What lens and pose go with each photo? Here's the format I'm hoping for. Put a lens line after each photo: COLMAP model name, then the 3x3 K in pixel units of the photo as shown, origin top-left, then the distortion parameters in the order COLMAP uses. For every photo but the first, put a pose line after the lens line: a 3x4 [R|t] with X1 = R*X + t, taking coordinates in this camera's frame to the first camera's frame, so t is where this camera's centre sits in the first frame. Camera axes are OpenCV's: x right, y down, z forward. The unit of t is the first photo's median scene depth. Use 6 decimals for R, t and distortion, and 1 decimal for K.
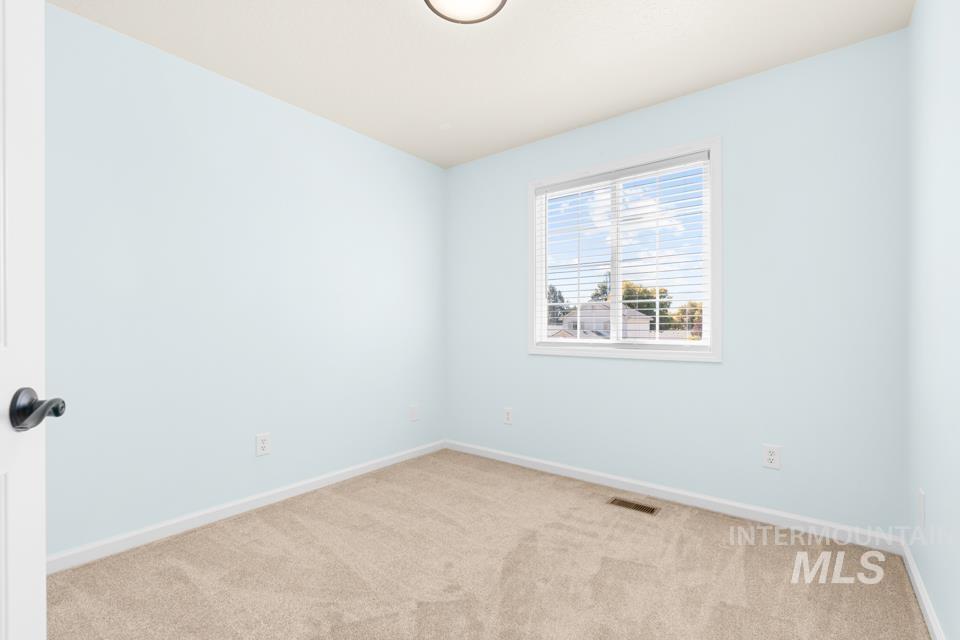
lens RADIAL K [[429.8, 0, 480.7], [0, 429.8, 324.0], [0, 0, 1]] dist [-0.002240, 0.000159]
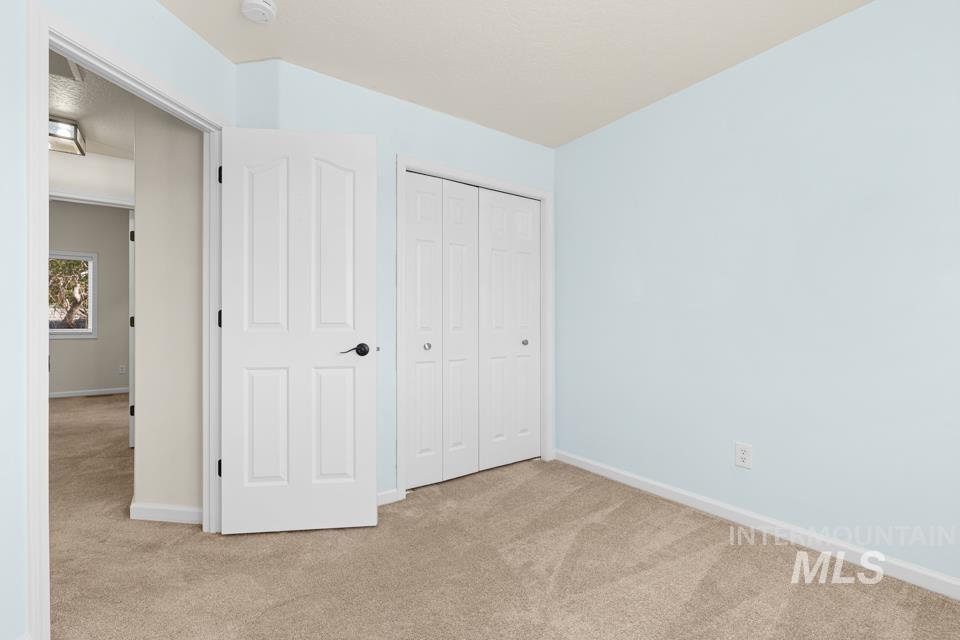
lens RADIAL K [[429.8, 0, 480.7], [0, 429.8, 324.0], [0, 0, 1]] dist [-0.002240, 0.000159]
pose [[-0.255172, 0.004993, -0.966883, 0.572227], [0.008230, 0.999962, 0.002992, 0.002562], [0.966861, -0.007194, -0.255203, 0.828188]]
